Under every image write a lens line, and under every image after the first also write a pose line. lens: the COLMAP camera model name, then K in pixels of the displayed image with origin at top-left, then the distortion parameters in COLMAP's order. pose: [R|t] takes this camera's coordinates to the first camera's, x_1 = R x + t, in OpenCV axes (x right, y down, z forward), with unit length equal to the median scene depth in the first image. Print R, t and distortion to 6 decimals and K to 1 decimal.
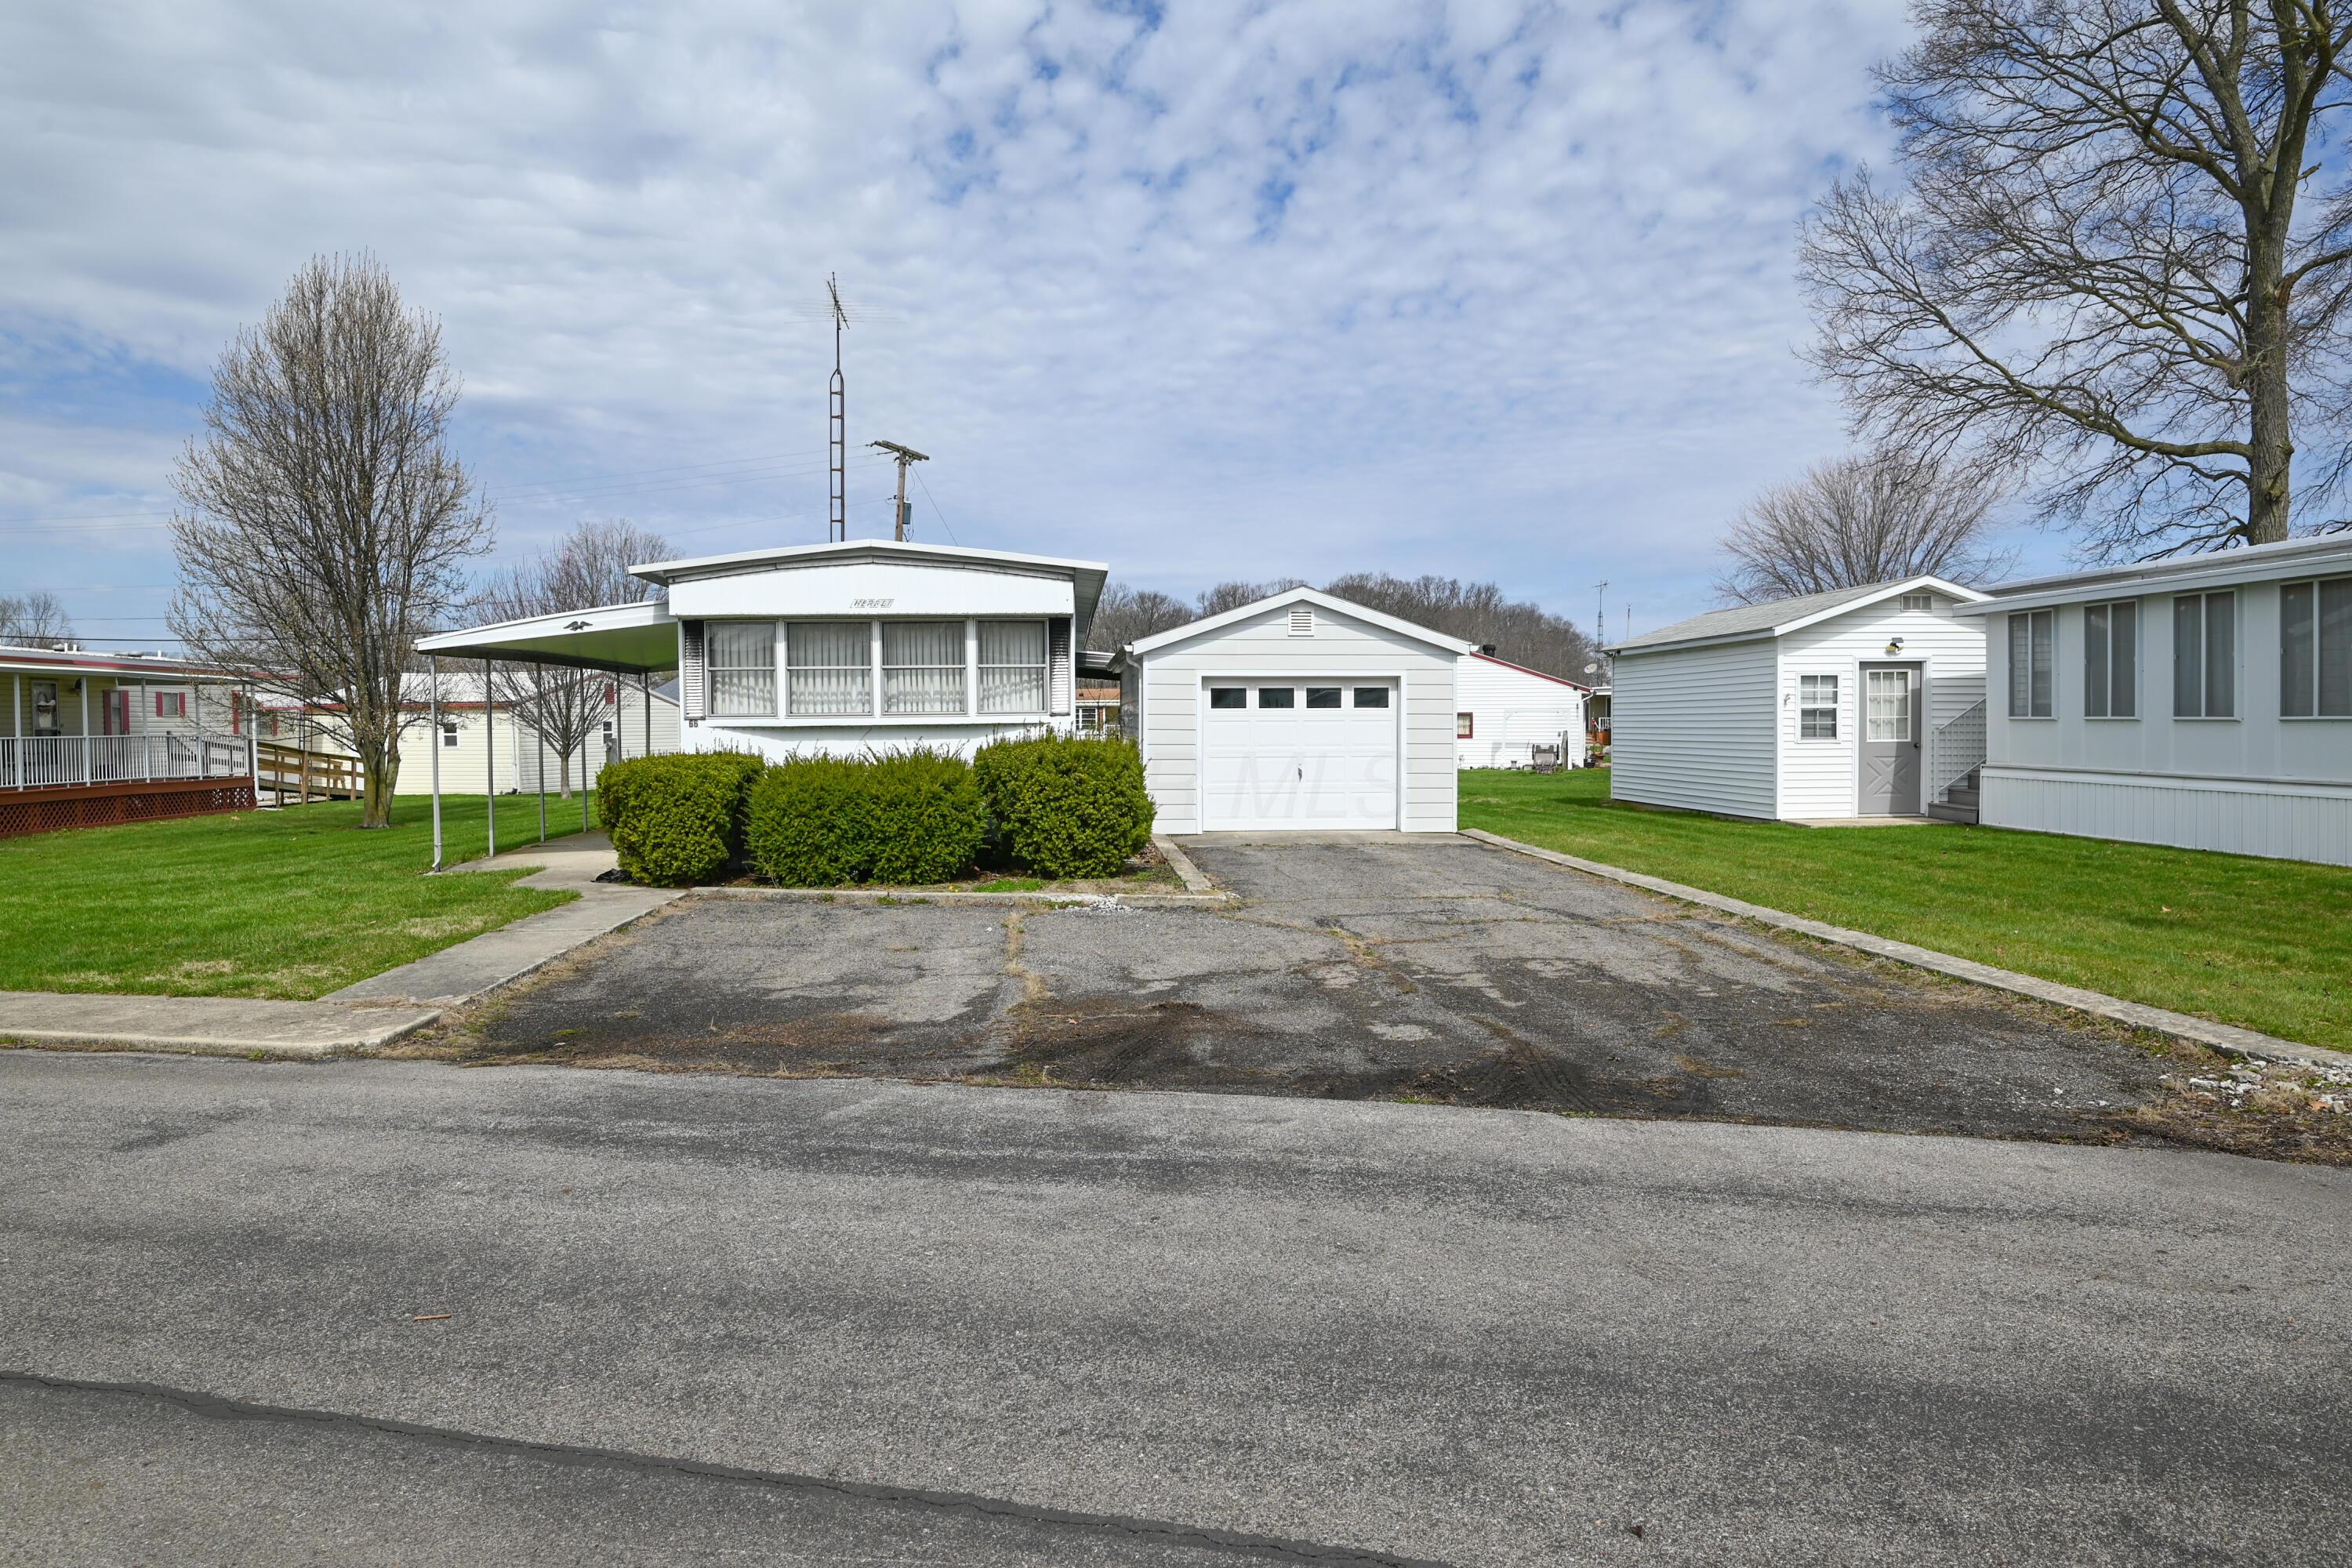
lens RADIAL K [[1562.2, 0, 1190.3], [0, 1562.2, 788.9], [0, 0, 1]] dist [0.003661, 0.001483]
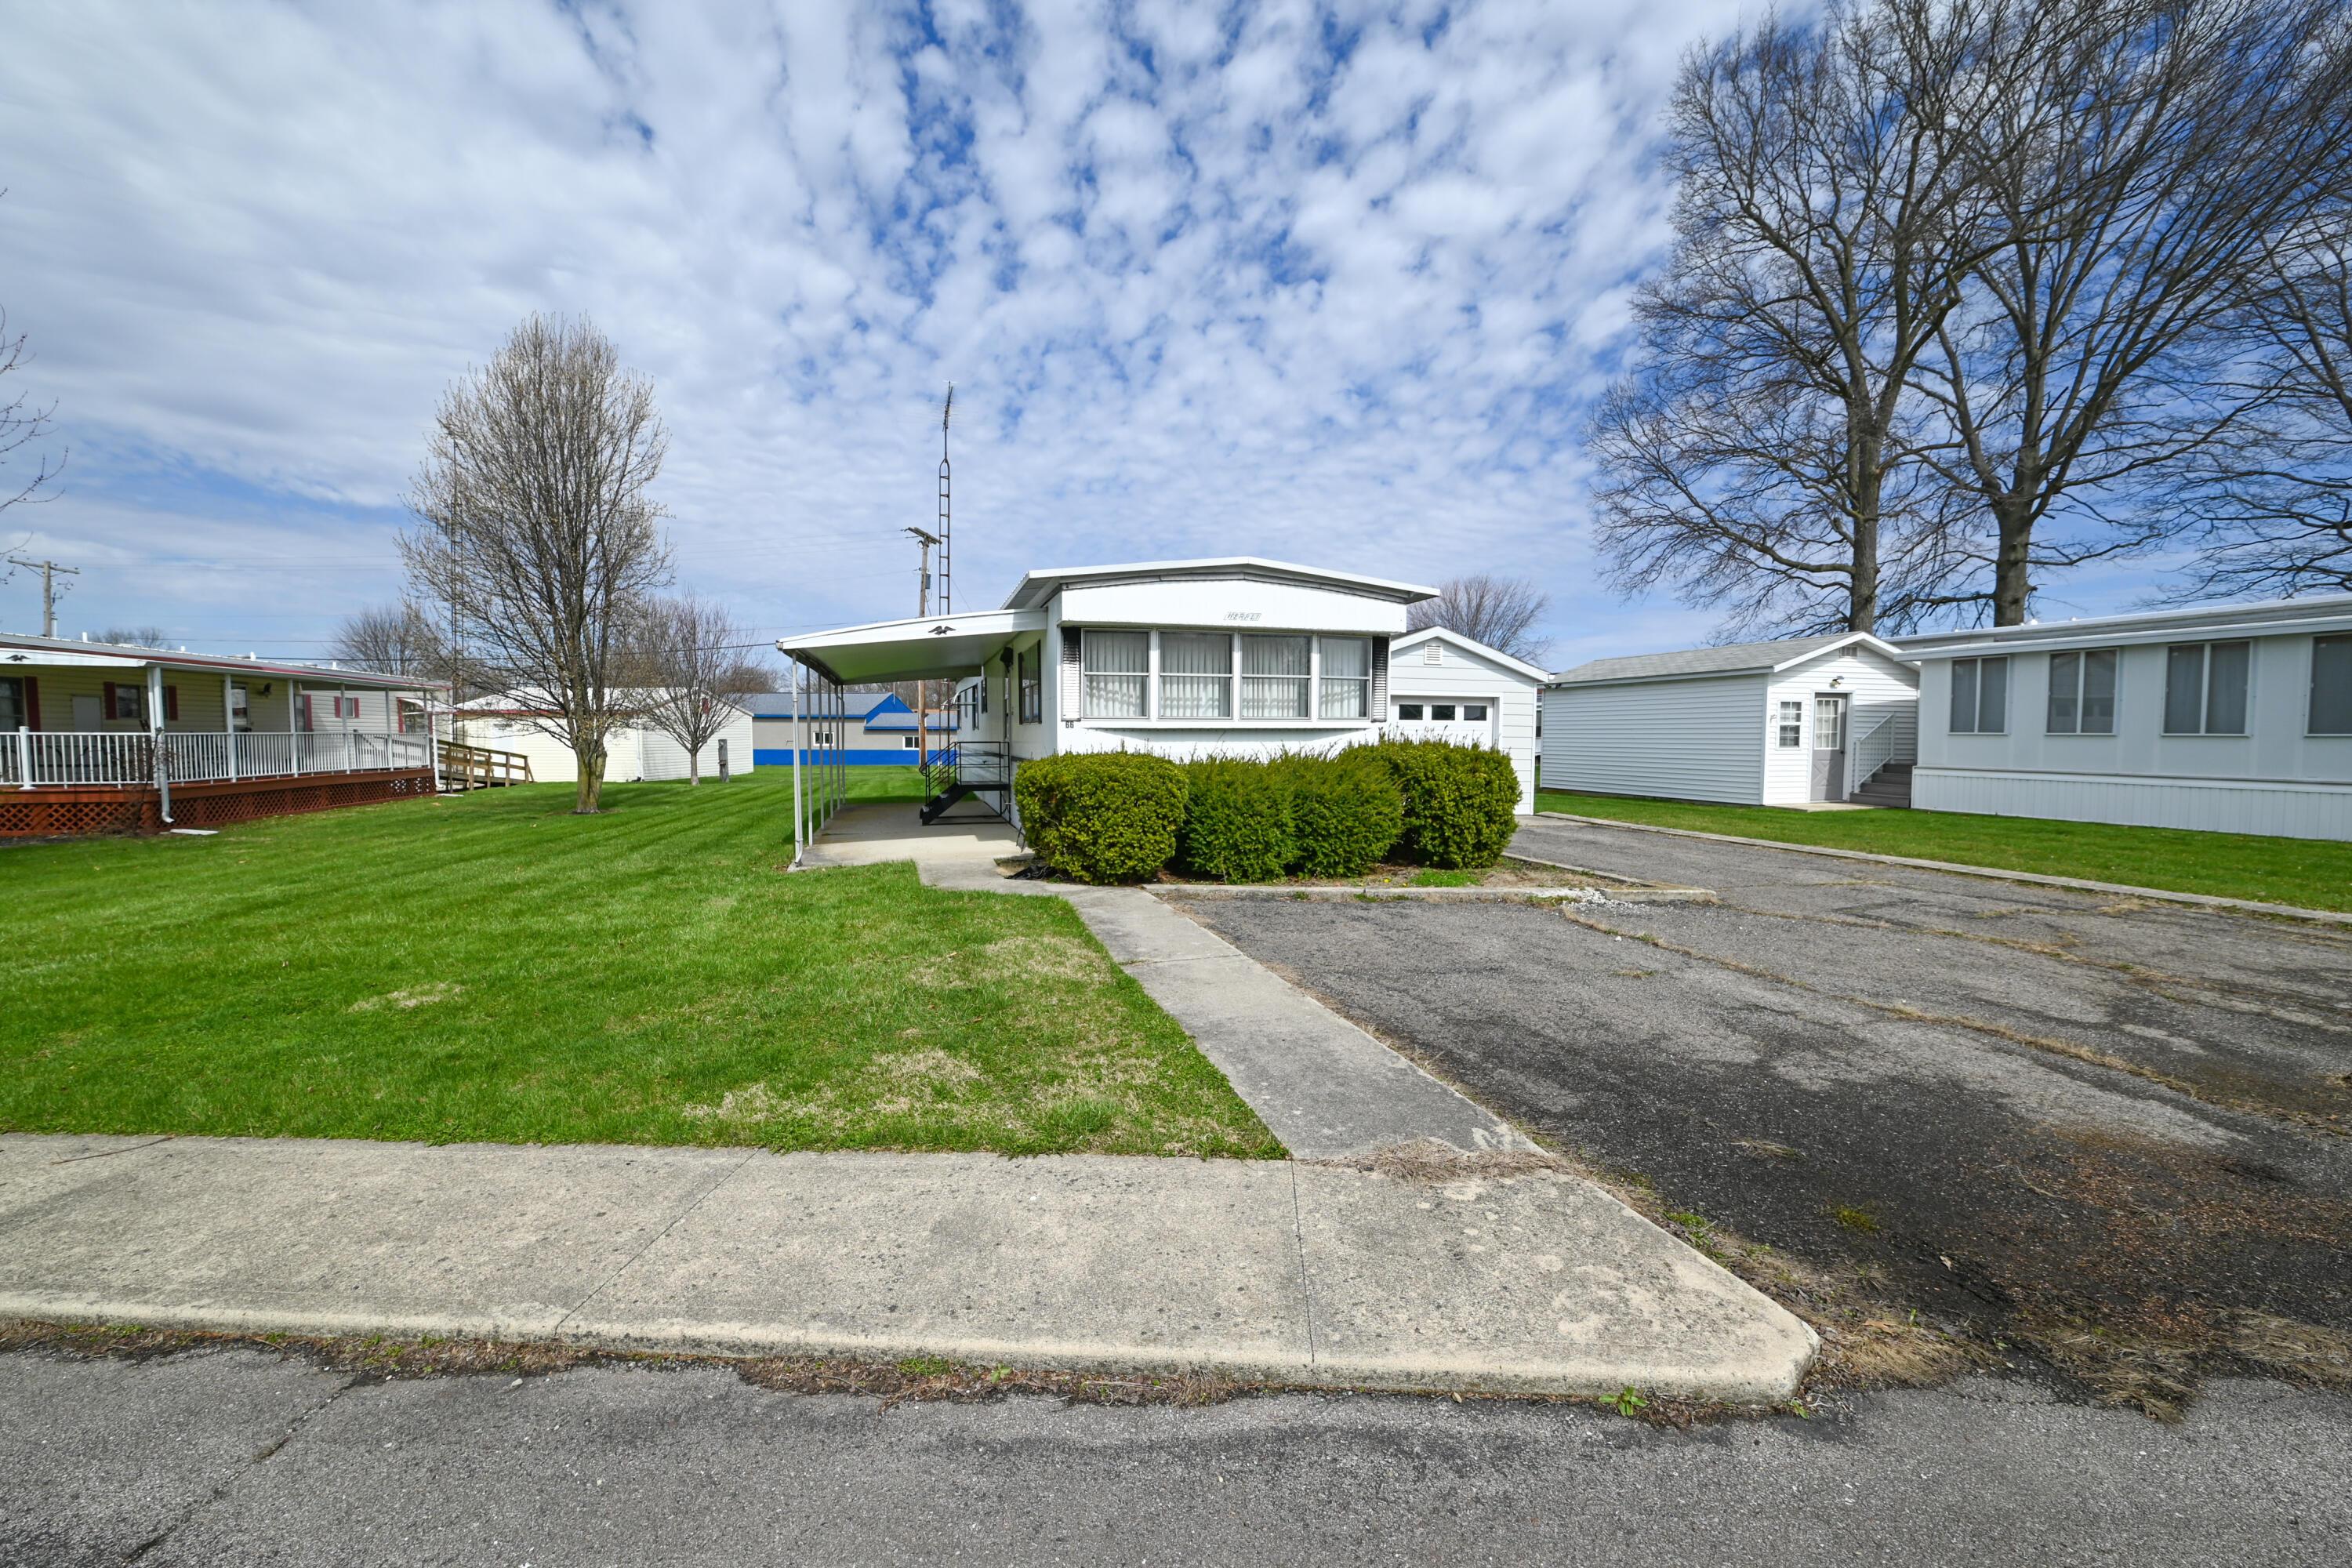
lens RADIAL K [[930.5, 0, 1175.1], [0, 930.5, 790.6], [0, 0, 1]] dist [-0.001023, 0.000038]
pose [[0.978405, -0.001959, 0.206690, -0.309029], [-0.001686, 0.999846, 0.017455, -0.006626], [-0.206692, -0.017427, 0.978251, 0.297593]]
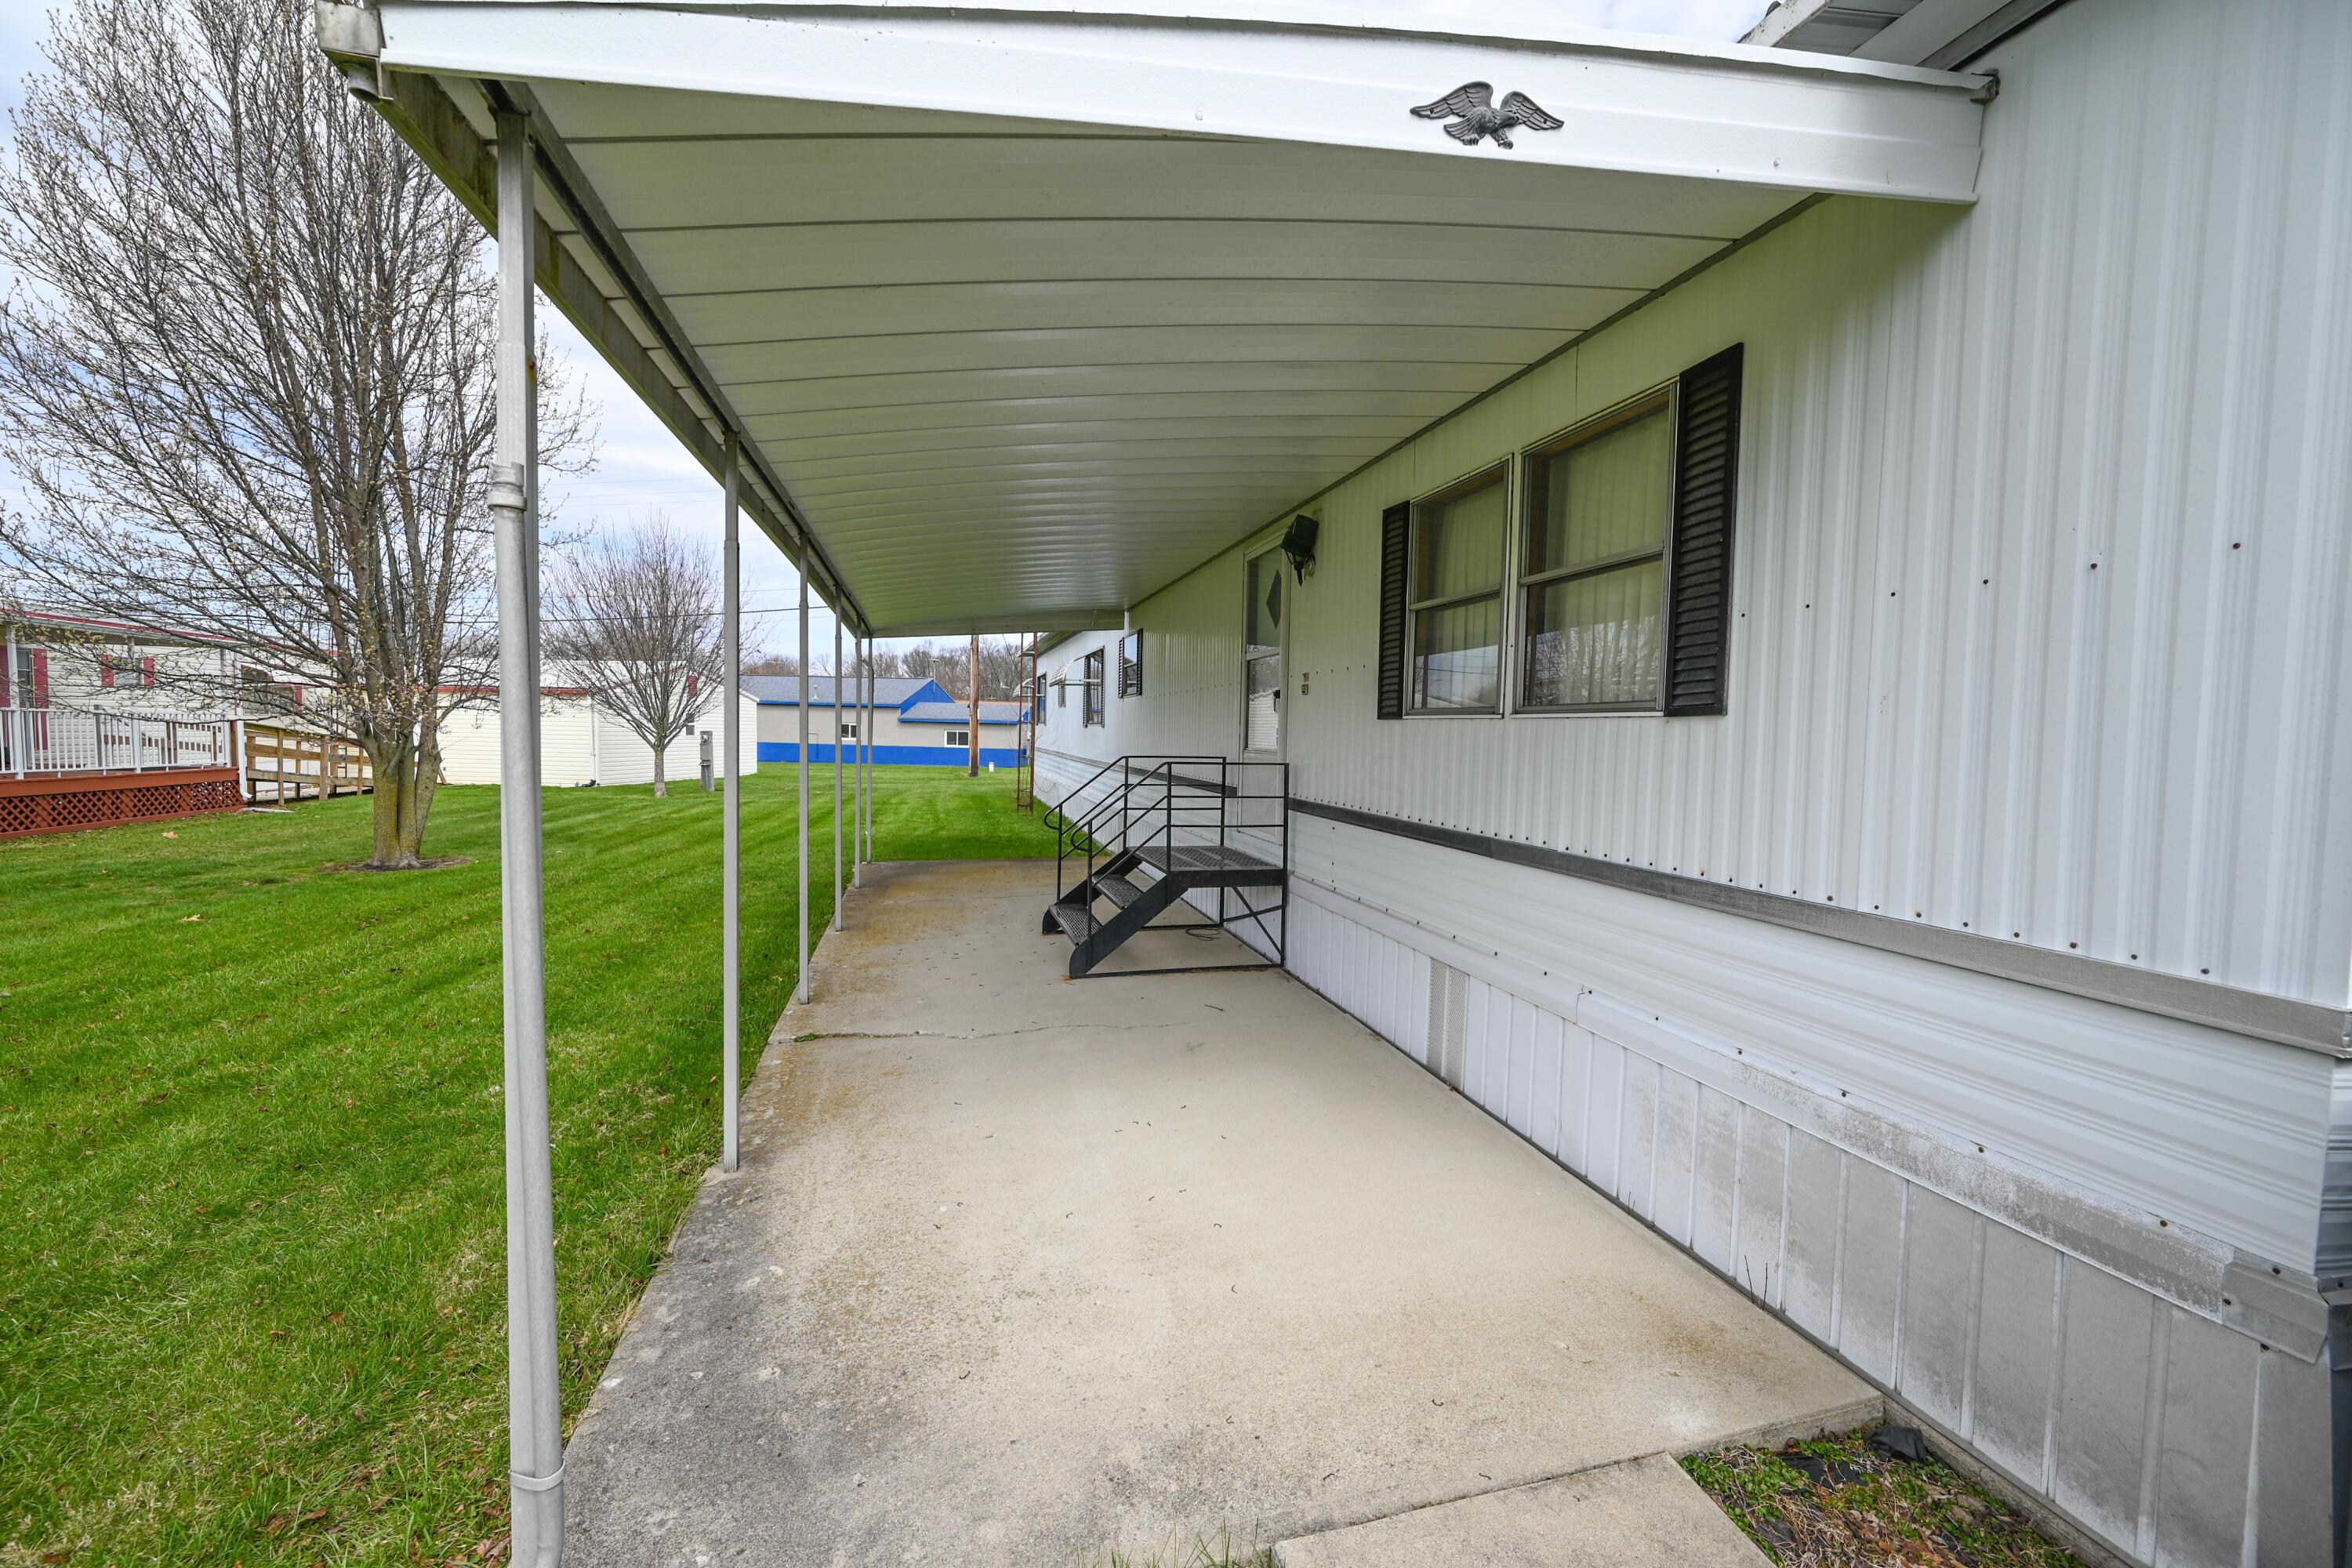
lens RADIAL K [[923.1, 0, 1176.6], [0, 923.1, 779.3], [0, 0, 1]] dist [0.001596, -0.000017]
pose [[0.982804, 0.020209, 0.183544, -0.370866], [-0.022334, 0.999705, 0.009516, -0.028108], [-0.183297, -0.013451, 0.982965, 0.762912]]
